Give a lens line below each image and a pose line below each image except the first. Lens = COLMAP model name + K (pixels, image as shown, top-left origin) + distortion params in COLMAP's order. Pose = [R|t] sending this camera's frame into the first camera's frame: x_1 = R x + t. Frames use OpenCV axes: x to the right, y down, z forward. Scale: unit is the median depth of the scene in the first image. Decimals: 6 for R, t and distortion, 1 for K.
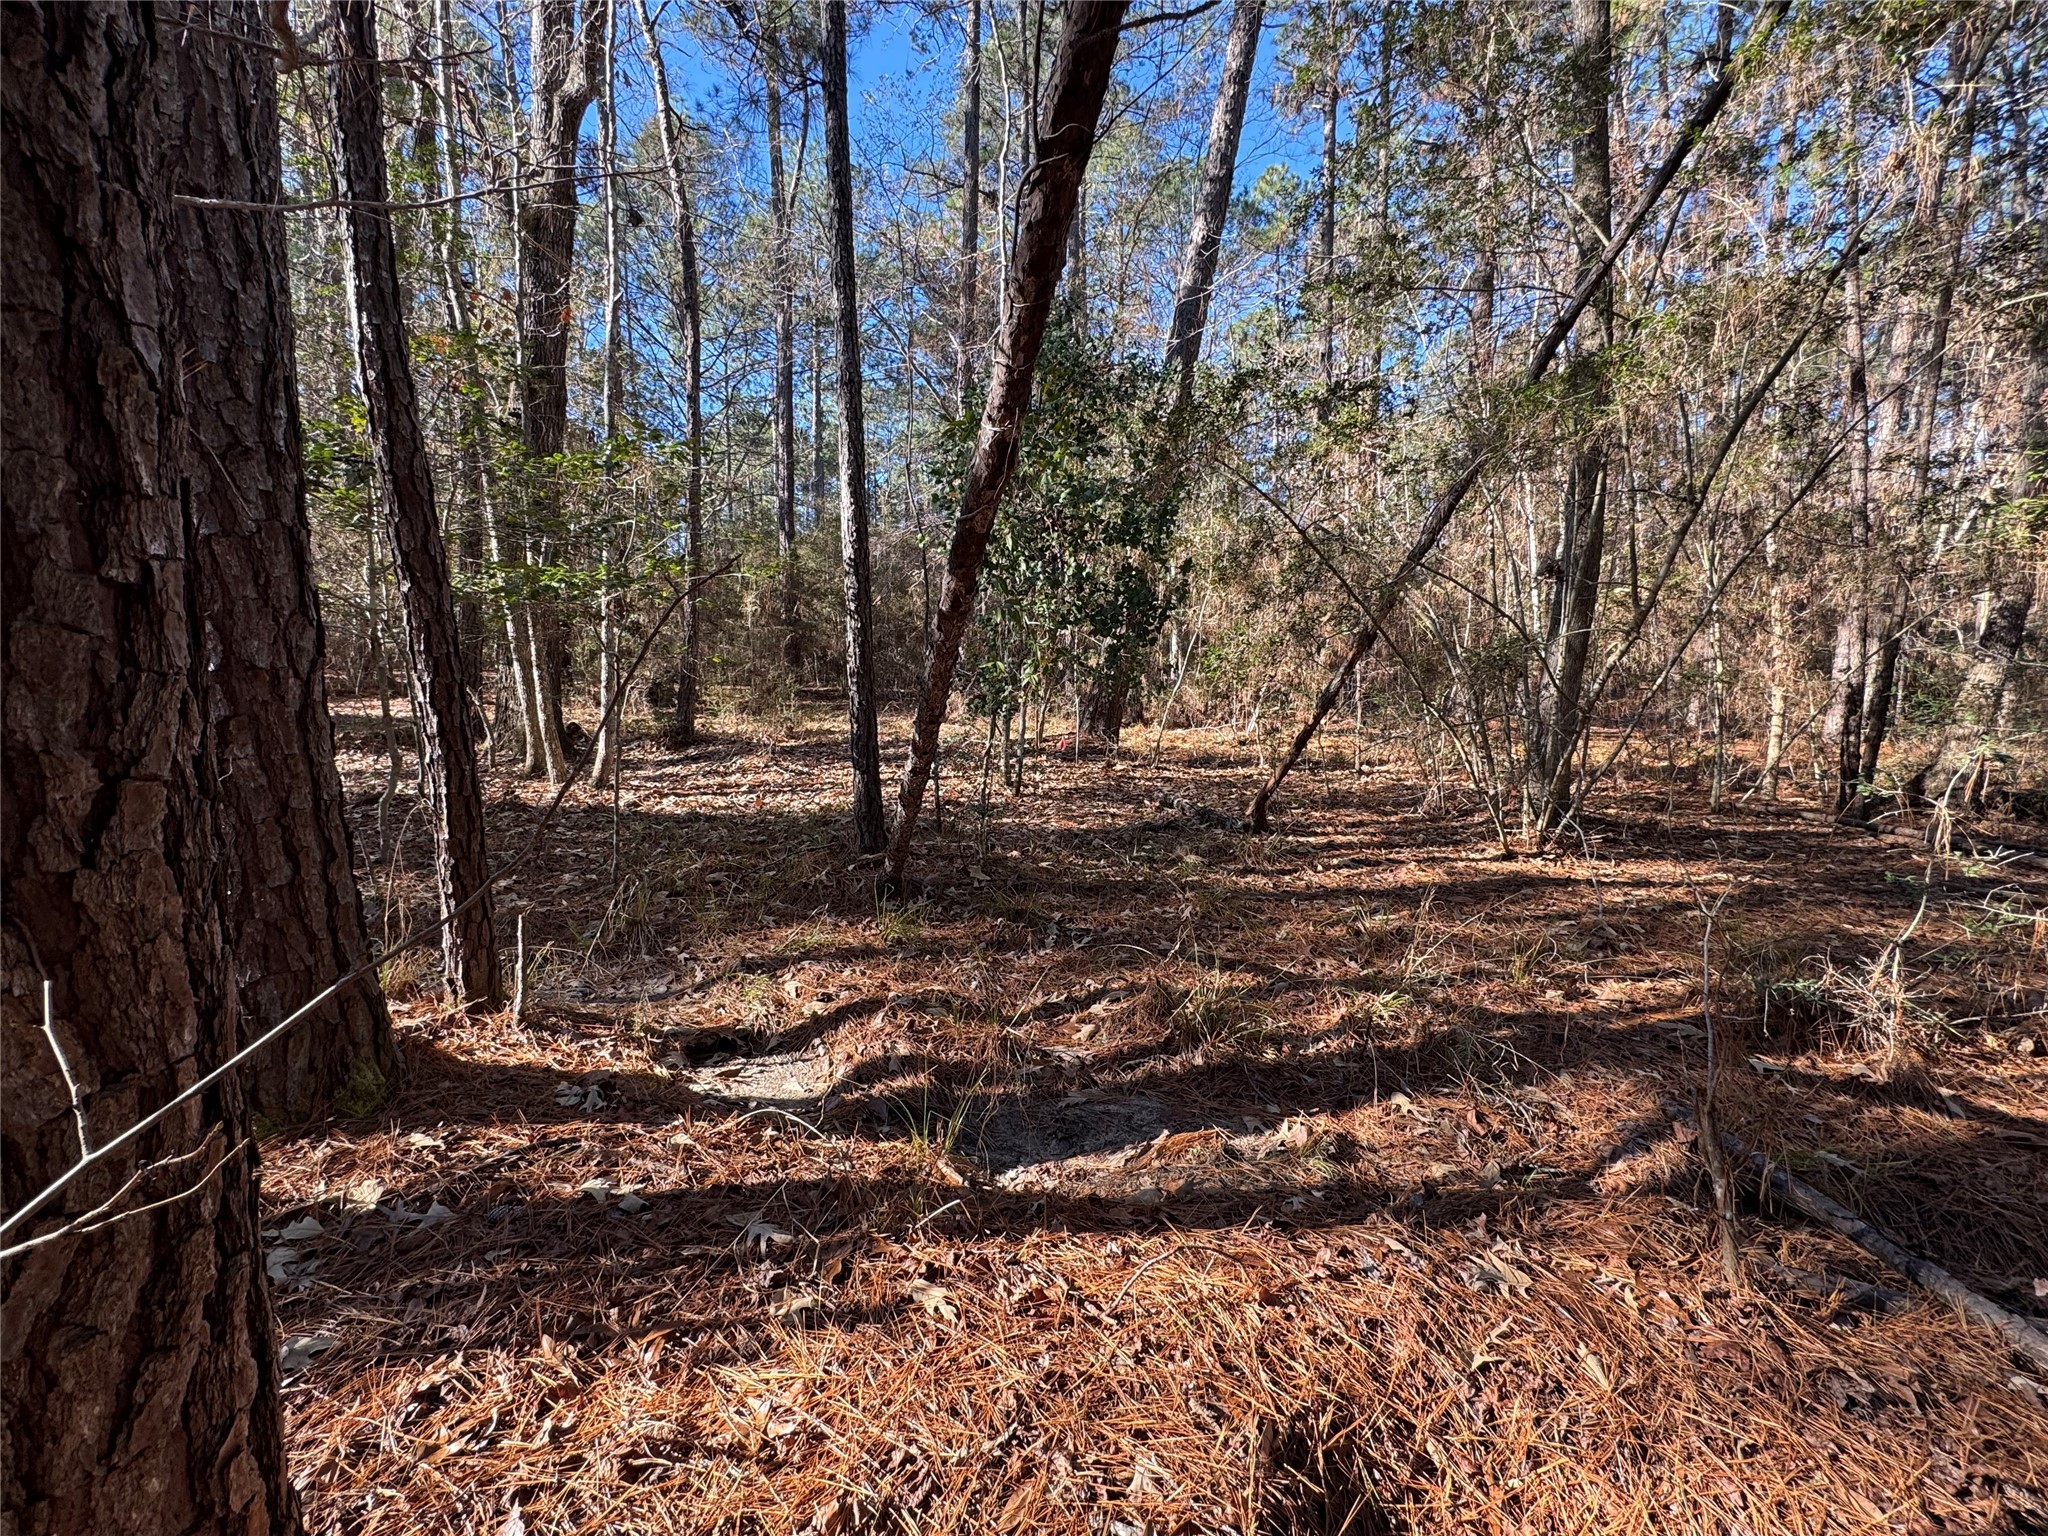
lens RADIAL K [[810.3, 0, 1024.0], [0, 810.3, 768.0], [0, 0, 1]] dist [-0.002456, 0.000109]
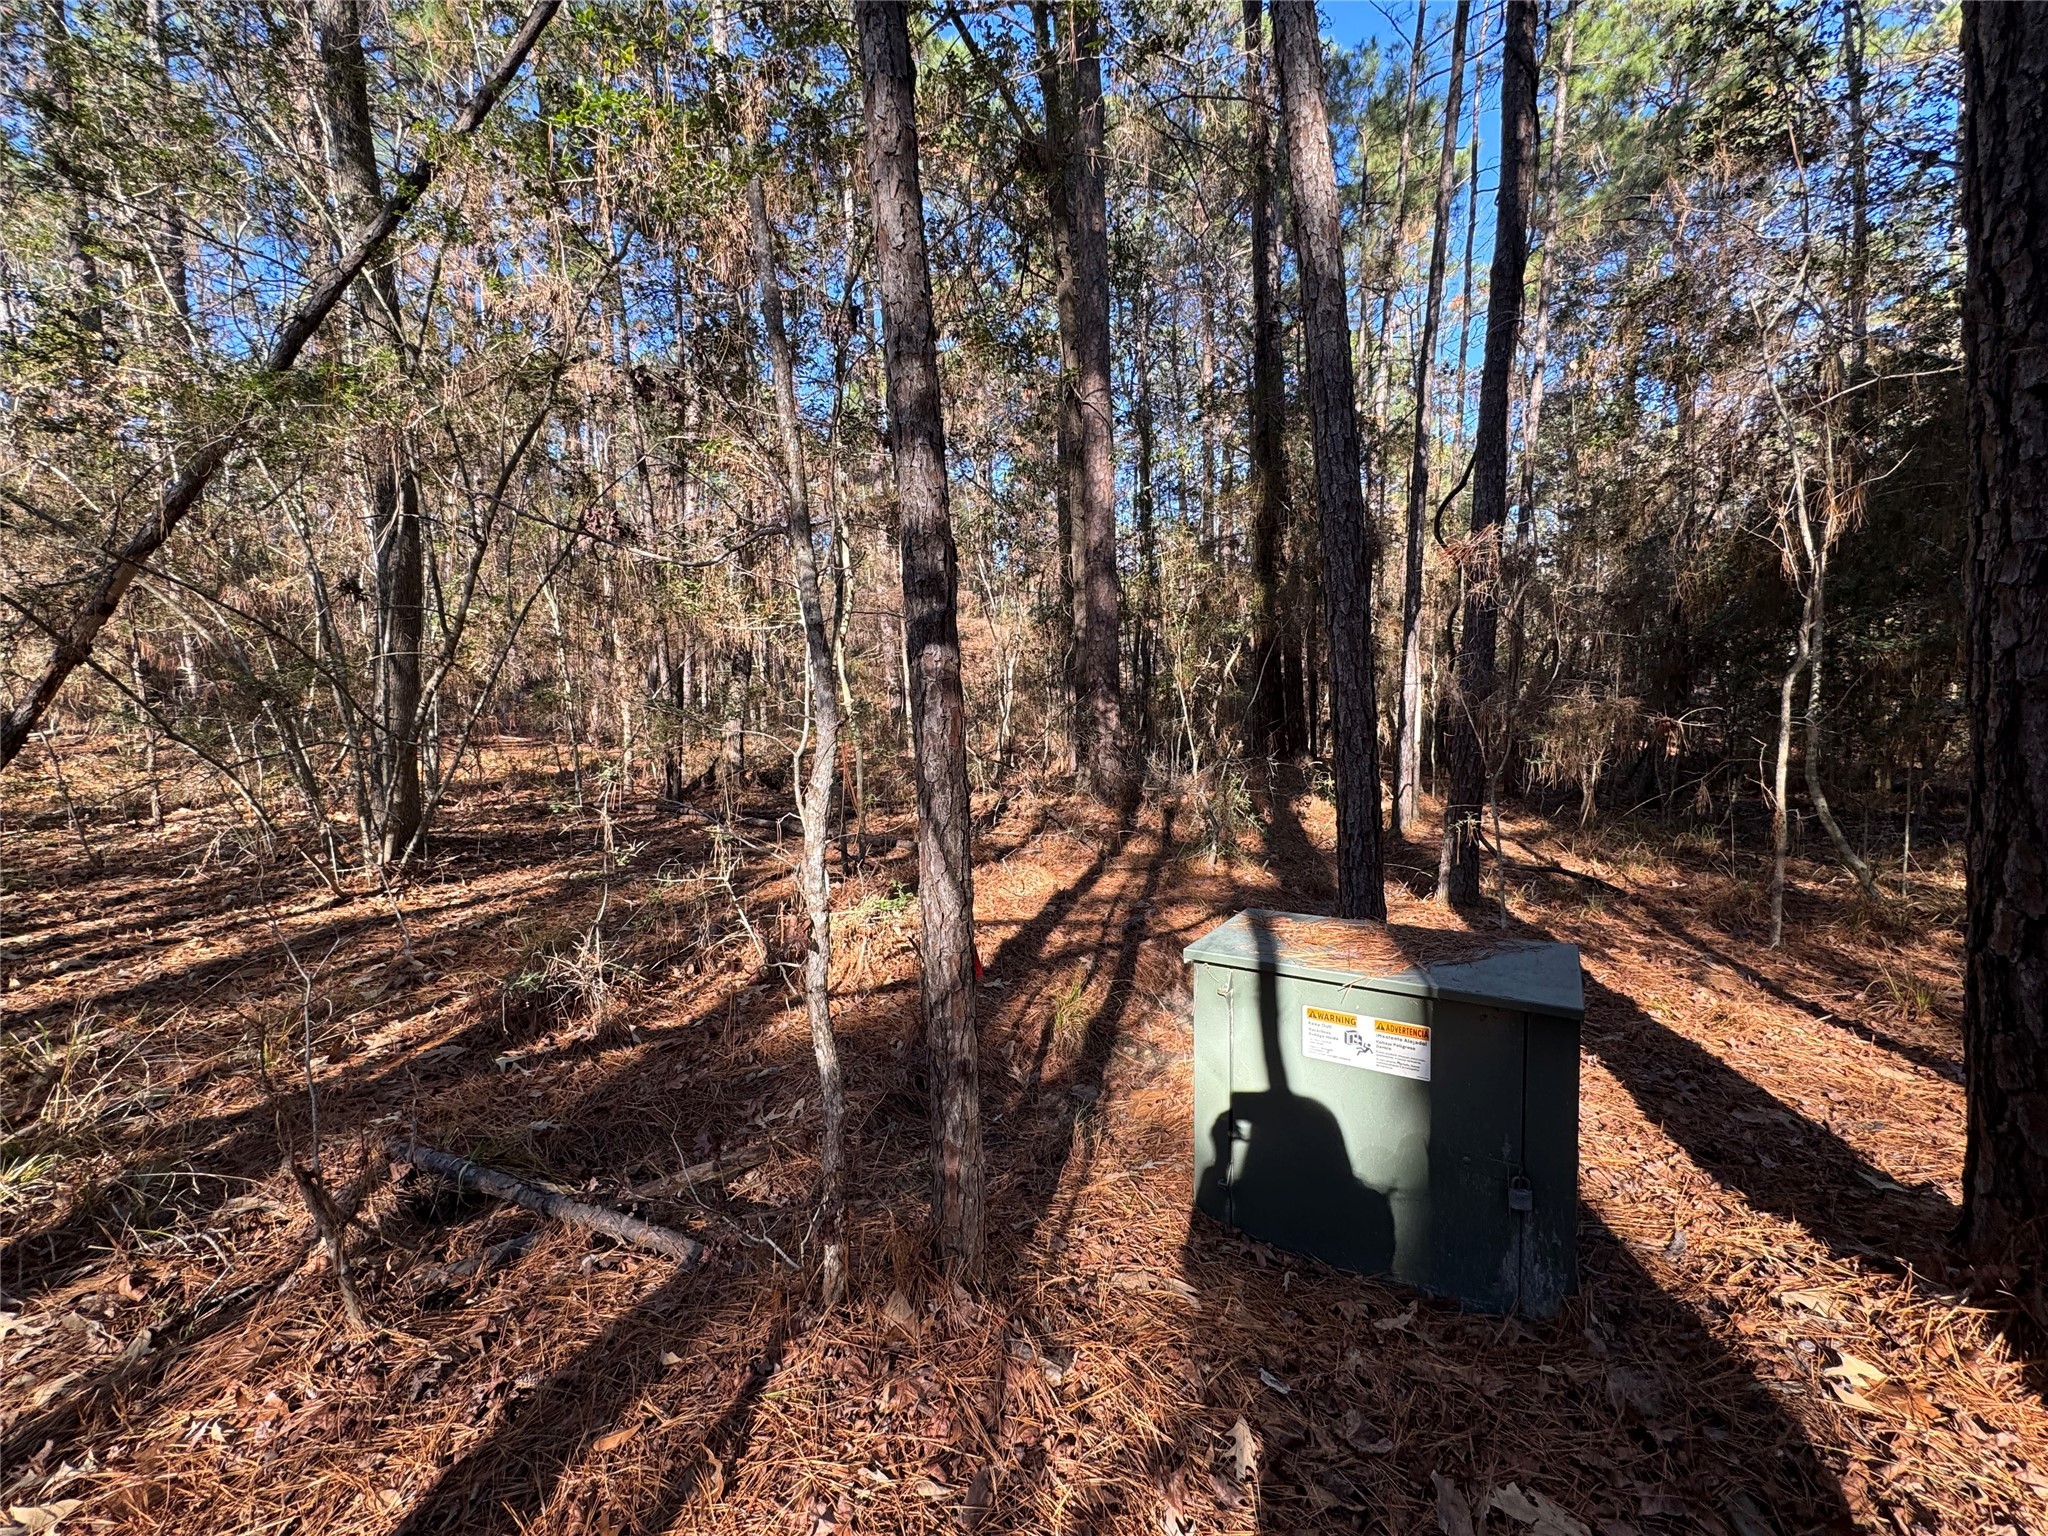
lens RADIAL K [[810.3, 0, 1024.0], [0, 810.3, 768.0], [0, 0, 1]] dist [-0.002456, 0.000109]
pose [[0.402789, -0.083799, 0.911449, 0.144746], [0.092452, 0.994432, 0.050572, -0.019177], [-0.910612, 0.063895, 0.408293, -0.098285]]
